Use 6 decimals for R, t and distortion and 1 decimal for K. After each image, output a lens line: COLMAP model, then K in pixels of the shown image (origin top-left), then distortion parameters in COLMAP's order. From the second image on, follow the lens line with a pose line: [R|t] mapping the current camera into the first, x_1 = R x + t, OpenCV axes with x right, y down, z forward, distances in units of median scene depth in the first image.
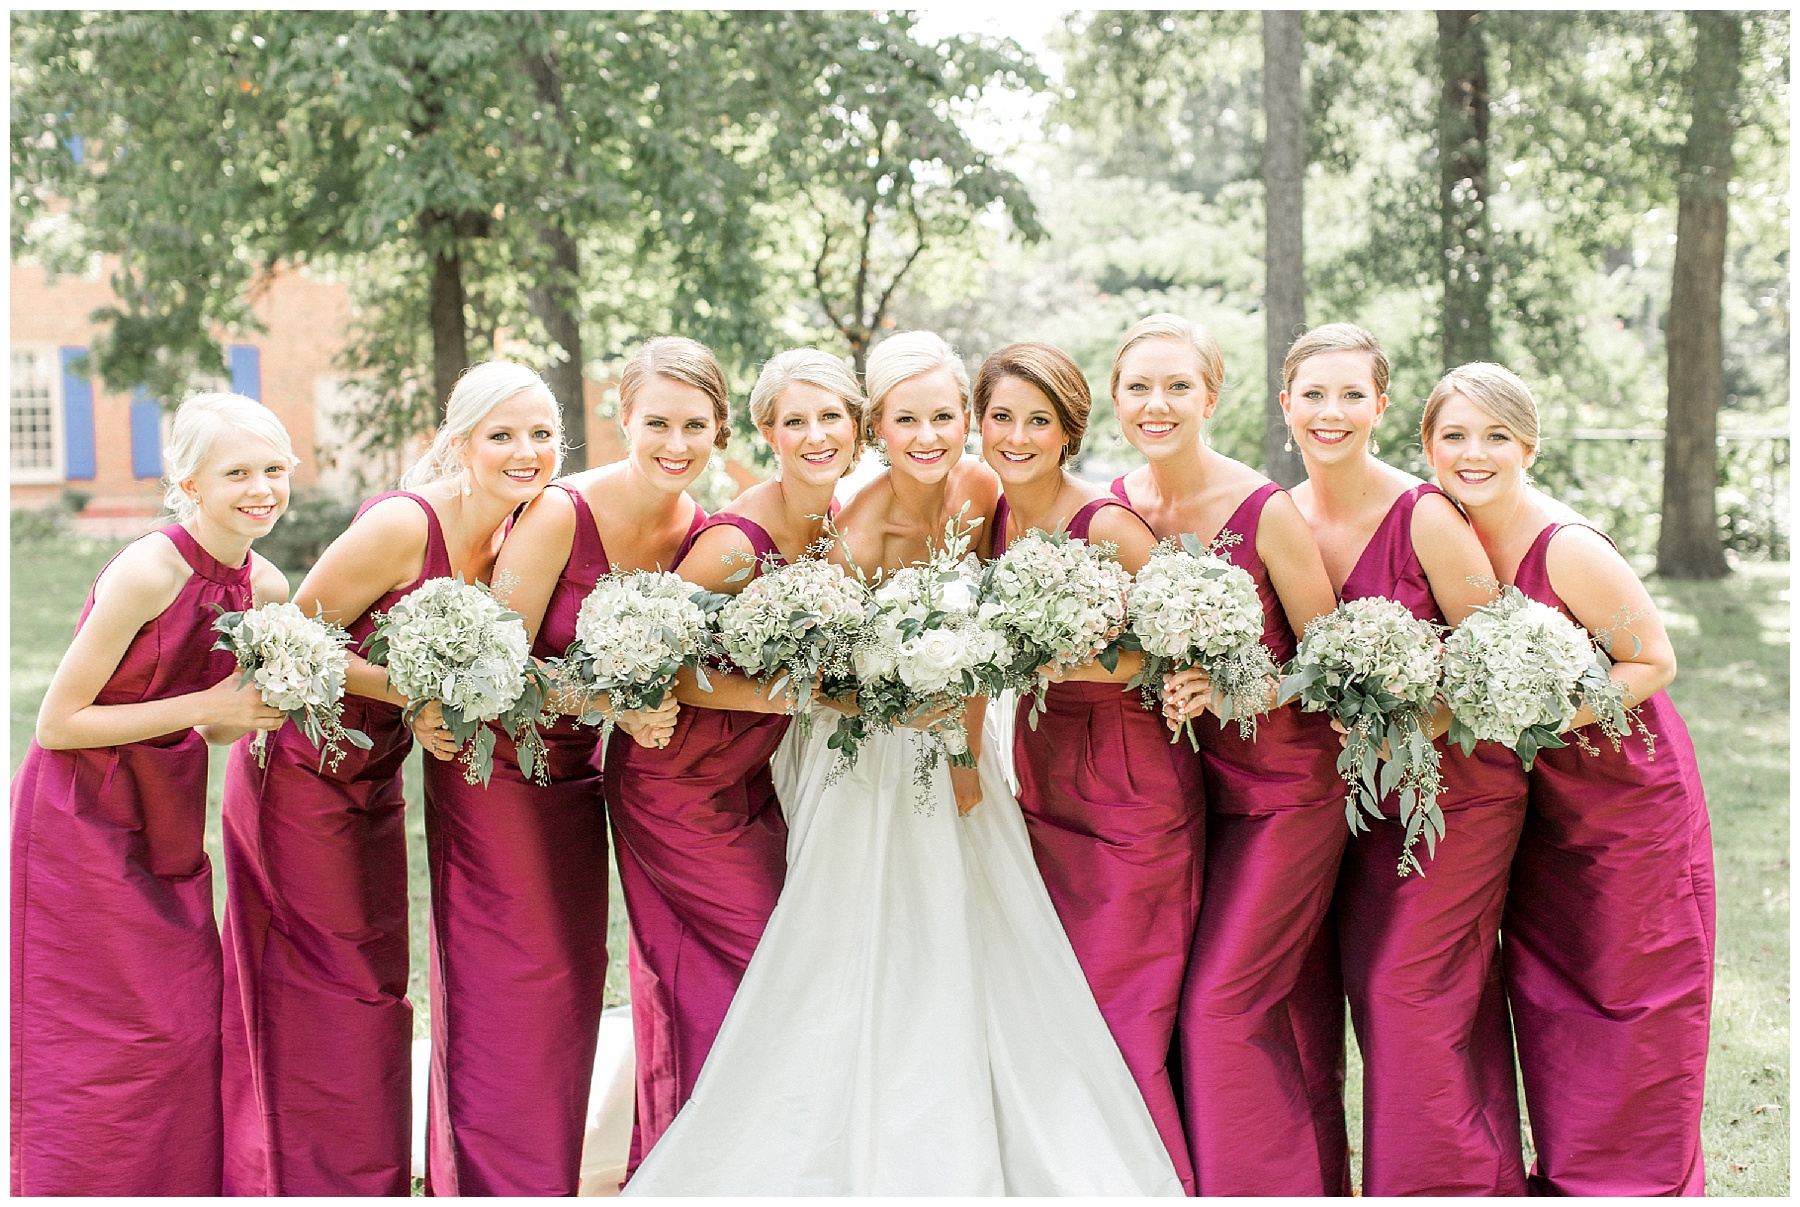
lens RADIAL K [[2516.4, 0, 900.5], [0, 2516.4, 568.3], [0, 0, 1]] dist [0.012506, -0.022312]
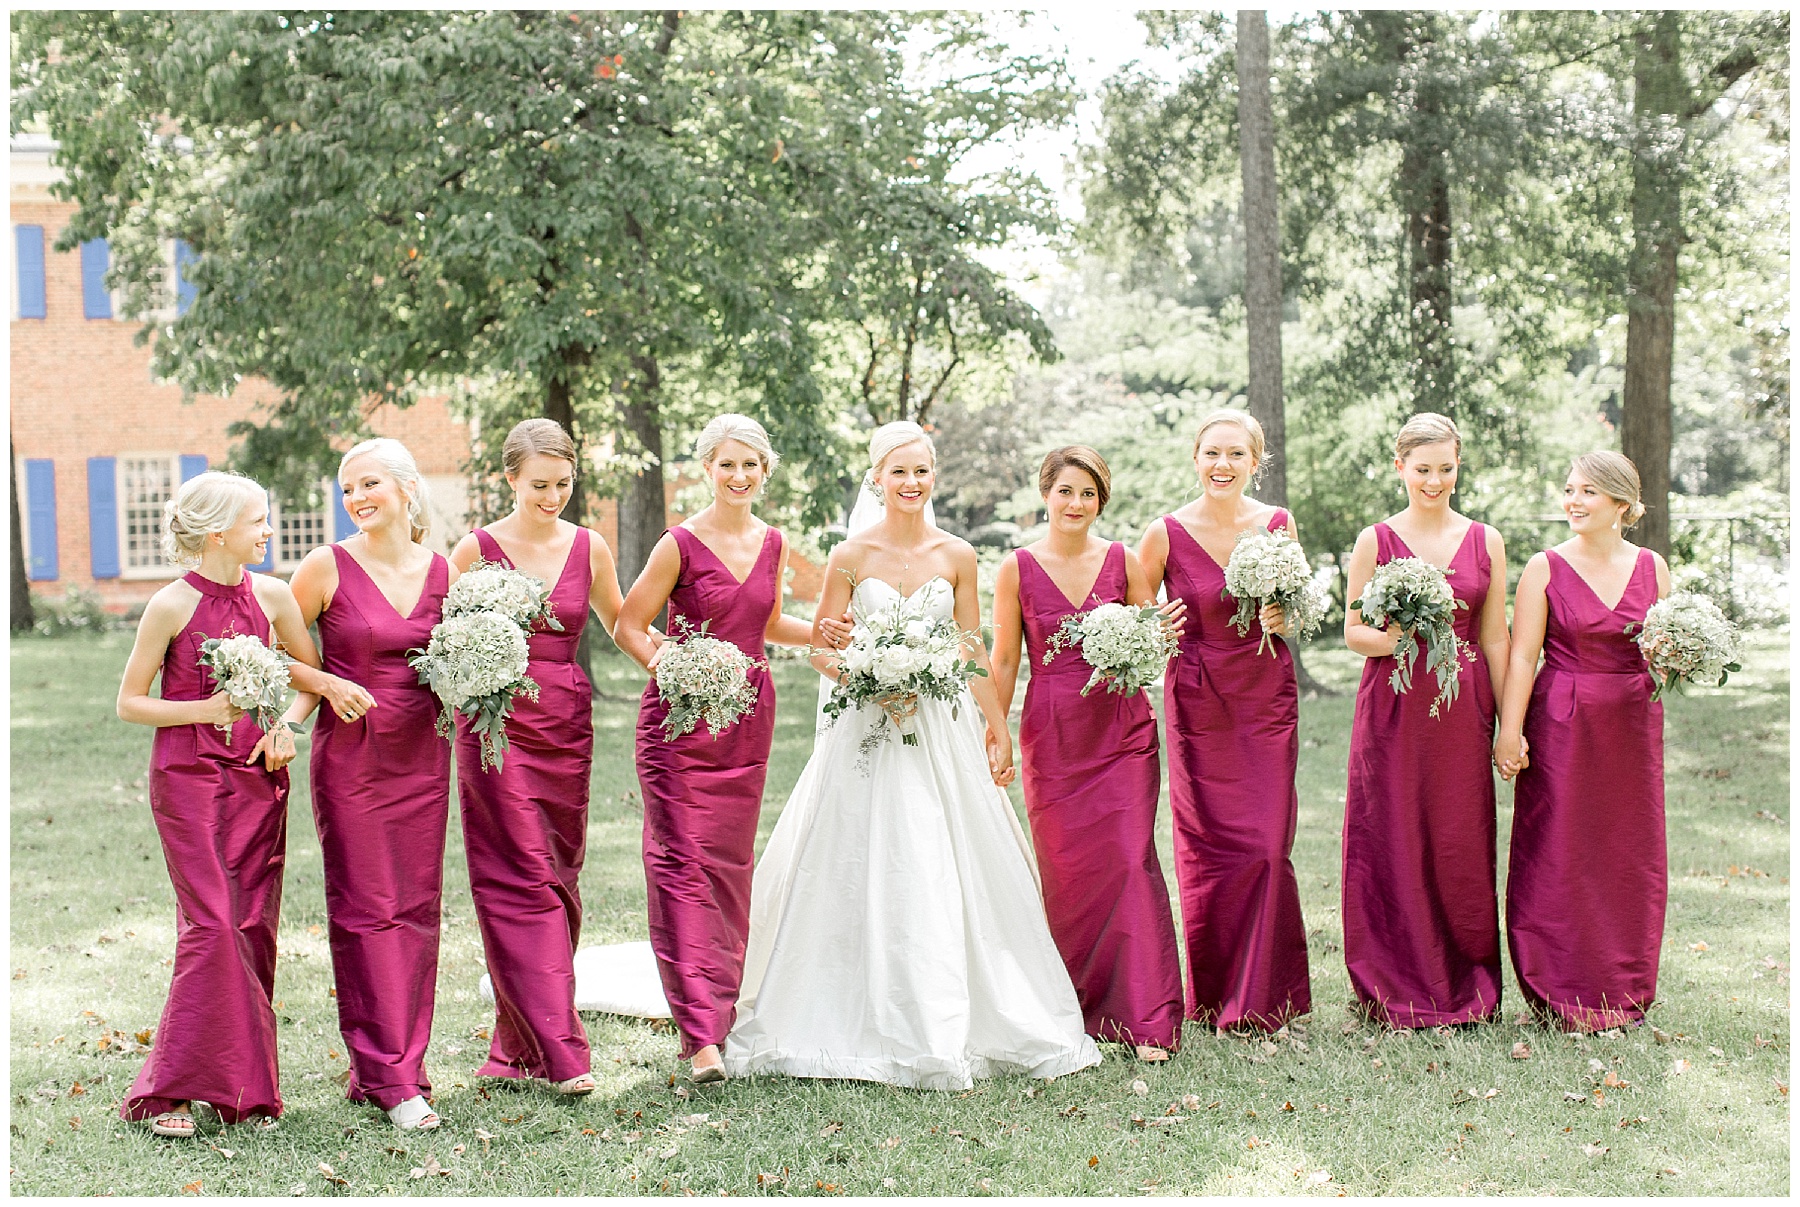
lens RADIAL K [[2516.7, 0, 879.5], [0, 2516.7, 595.7], [0, 0, 1]] dist [0.020175, -0.019598]
pose [[0.999587, -0.010908, -0.026570, 0.002652], [0.010230, 0.999623, -0.025496, 0.007859], [0.026838, 0.025214, 0.999322, -0.145245]]
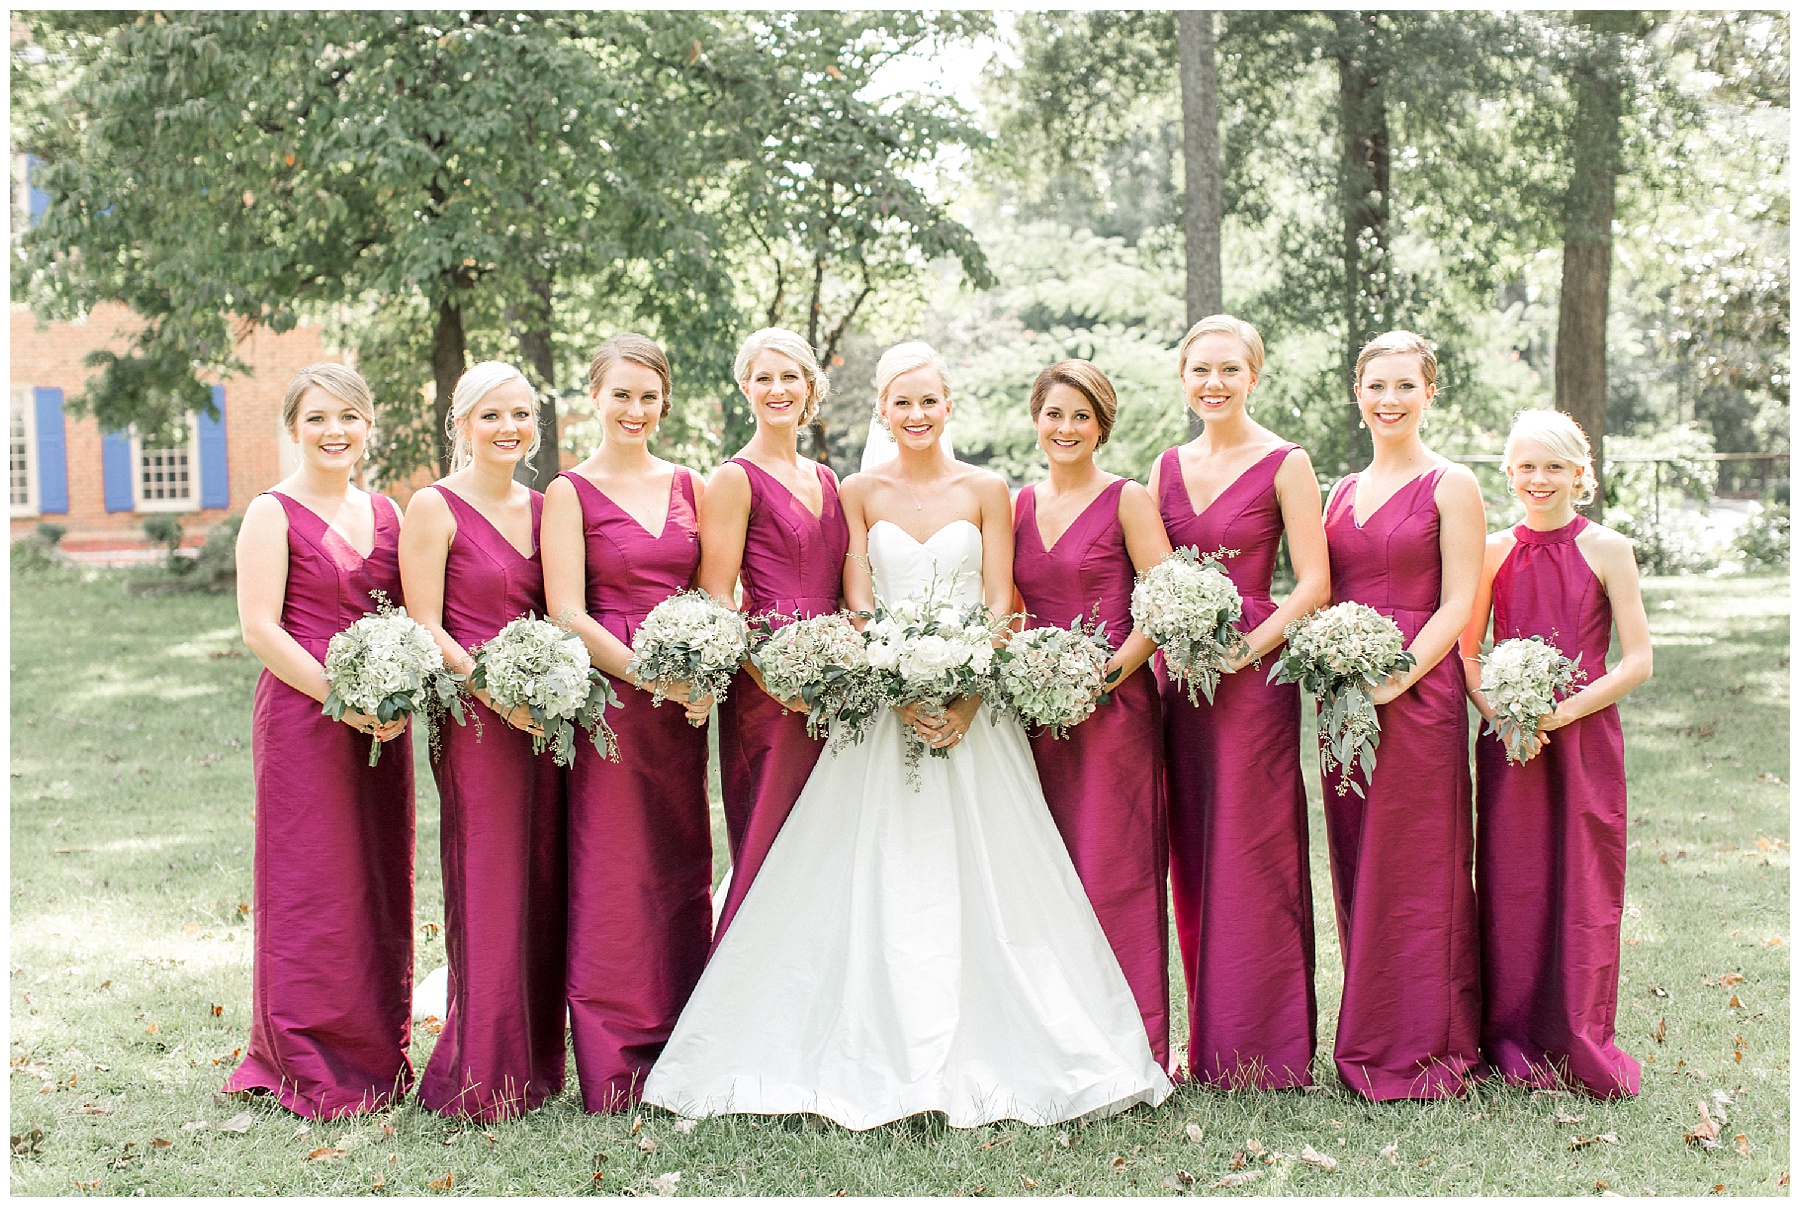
lens RADIAL K [[2516.7, 0, 879.5], [0, 2516.7, 595.7], [0, 0, 1]] dist [0.020175, -0.019598]
pose [[0.999643, -0.009347, 0.025042, -0.015483], [0.009384, 0.999955, -0.001349, 0.005072], [-0.025028, 0.001583, 0.999686, -0.082730]]
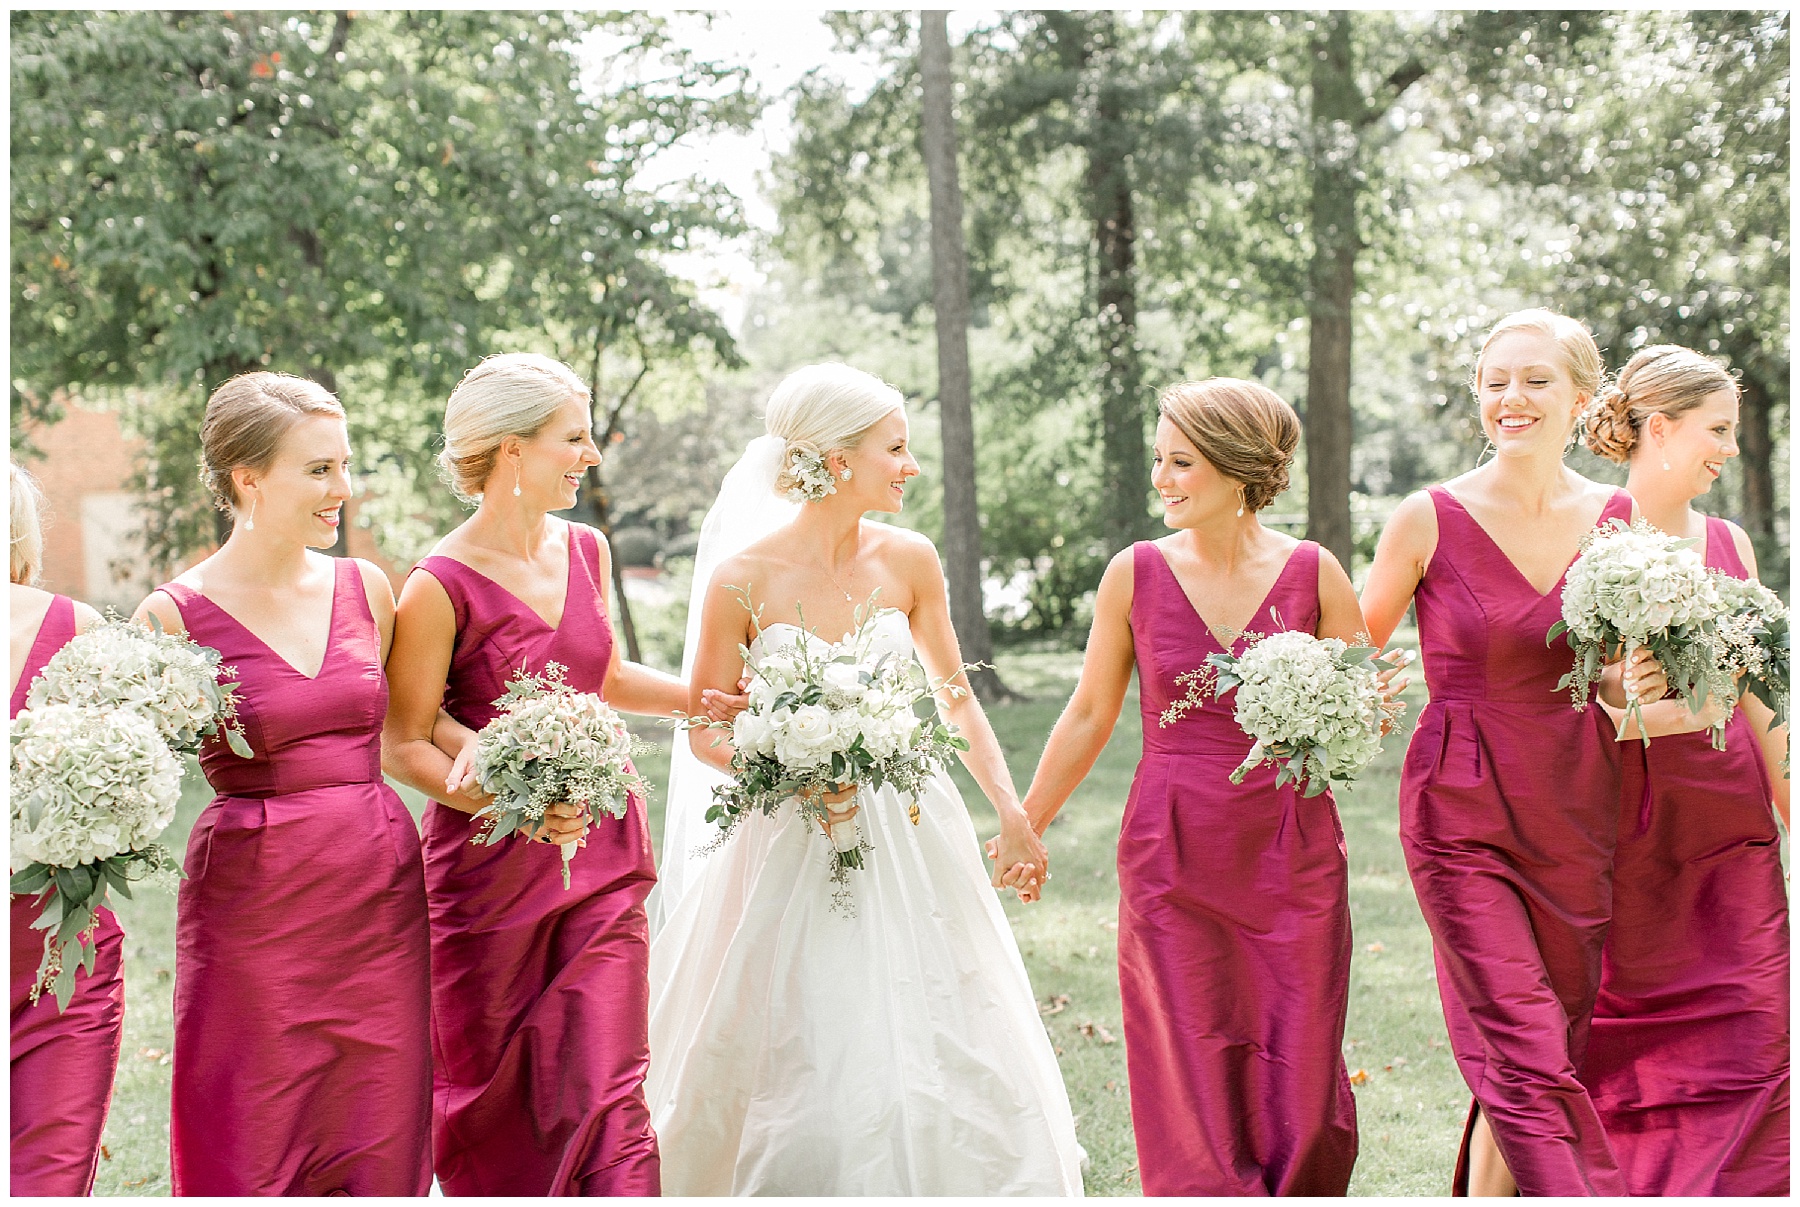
lens RADIAL K [[2516.7, 0, 879.5], [0, 2516.7, 595.7], [0, 0, 1]] dist [0.020175, -0.019598]
pose [[0.995725, -0.028898, 0.087735, 0.011105], [0.031373, 0.999144, -0.026966, 0.006951], [-0.086881, 0.029603, 0.995779, -0.130407]]
